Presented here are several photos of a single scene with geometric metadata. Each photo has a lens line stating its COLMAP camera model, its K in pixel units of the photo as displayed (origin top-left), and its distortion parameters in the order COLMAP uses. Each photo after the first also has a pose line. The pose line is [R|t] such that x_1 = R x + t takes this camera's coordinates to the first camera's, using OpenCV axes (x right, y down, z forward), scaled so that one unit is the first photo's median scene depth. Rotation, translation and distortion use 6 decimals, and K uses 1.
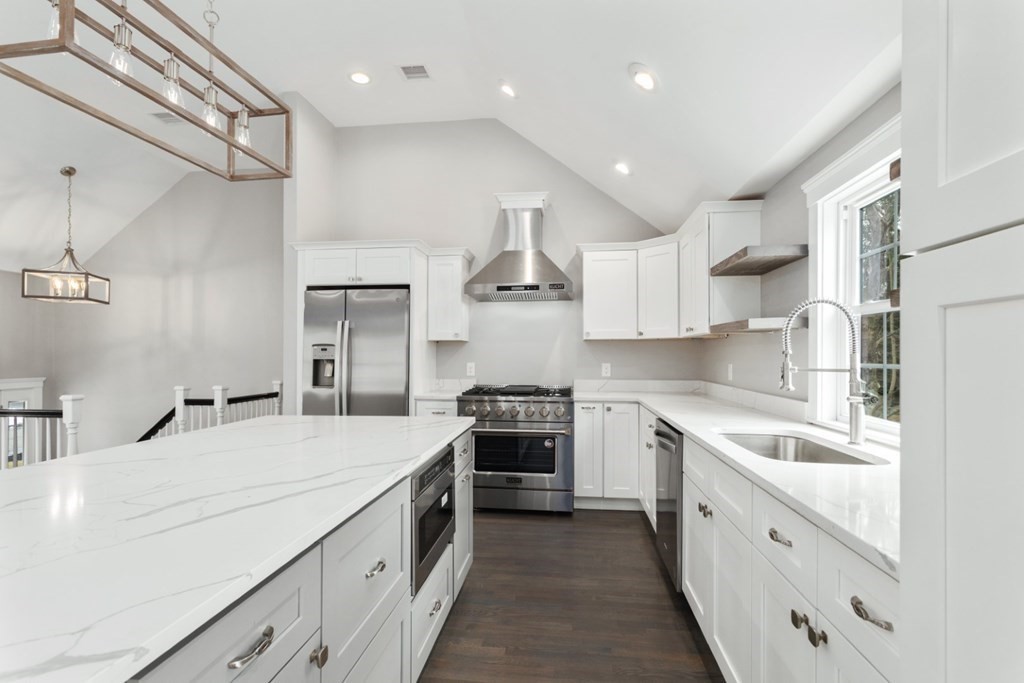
lens RADIAL K [[485.4, 0, 510.0], [0, 485.4, 347.7], [0, 0, 1]] dist [-0.000465, -0.001792]
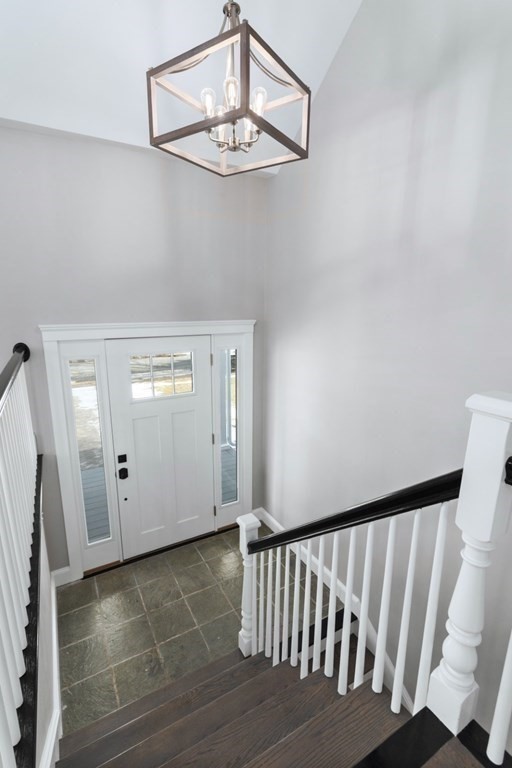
lens RADIAL K [[364.1, 0, 257.1], [0, 364.1, 386.4], [0, 0, 1]] dist [-0.000465, -0.001792]
pose [[0.603649, 0.190074, -0.774260, -0.501647], [-0.003303, 0.971752, 0.235981, 0.028452], [0.797243, -0.139892, 0.587226, 0.661966]]
